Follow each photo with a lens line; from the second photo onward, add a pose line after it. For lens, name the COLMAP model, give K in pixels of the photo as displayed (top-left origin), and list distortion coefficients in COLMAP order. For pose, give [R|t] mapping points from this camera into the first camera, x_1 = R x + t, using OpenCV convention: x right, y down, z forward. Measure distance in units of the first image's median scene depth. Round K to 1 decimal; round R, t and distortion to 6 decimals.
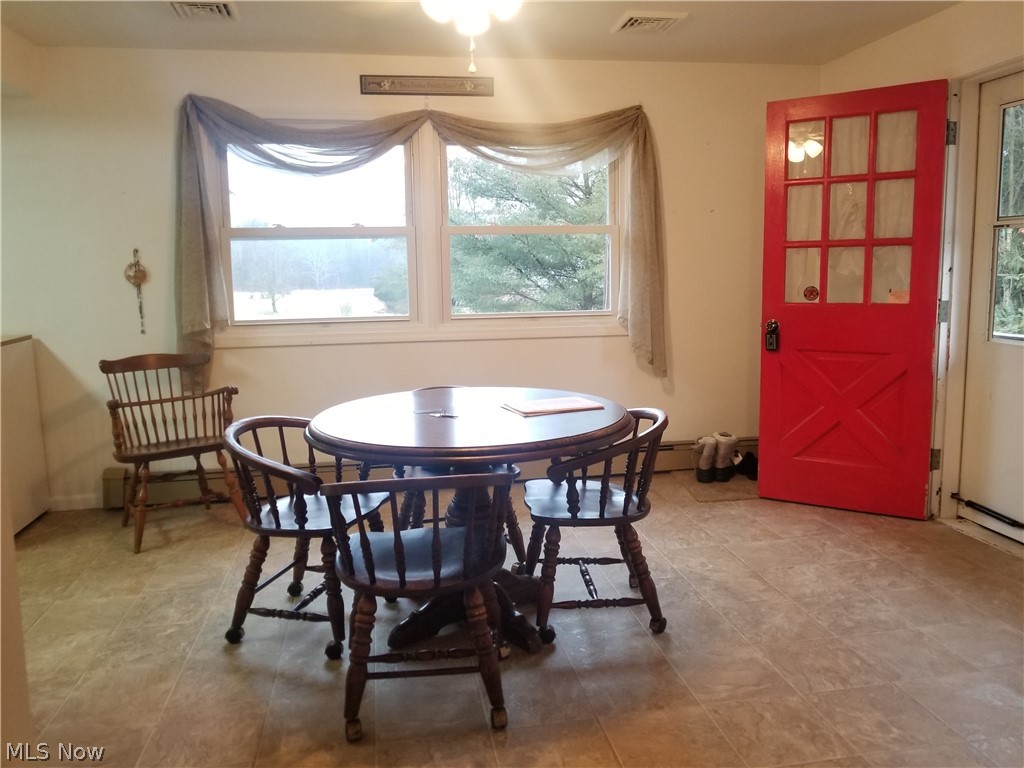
lens RADIAL K [[812.7, 0, 512.0], [0, 812.7, 384.0], [0, 0, 1]] dist [-0.172512, 0.001629]
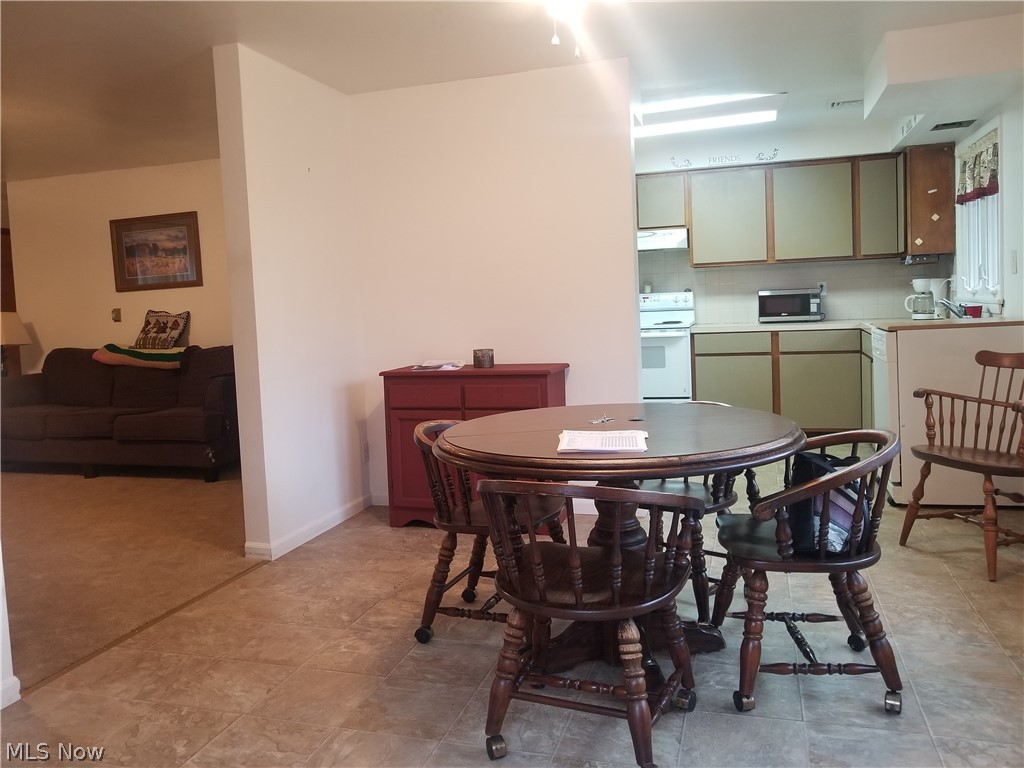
lens RADIAL K [[812.7, 0, 512.0], [0, 812.7, 384.0], [0, 0, 1]] dist [-0.172512, 0.001629]
pose [[-0.431026, 0.137371, -0.891822, 0.889863], [-0.064077, 0.981189, 0.182106, -0.198899], [0.900062, 0.135637, -0.414115, 1.510735]]
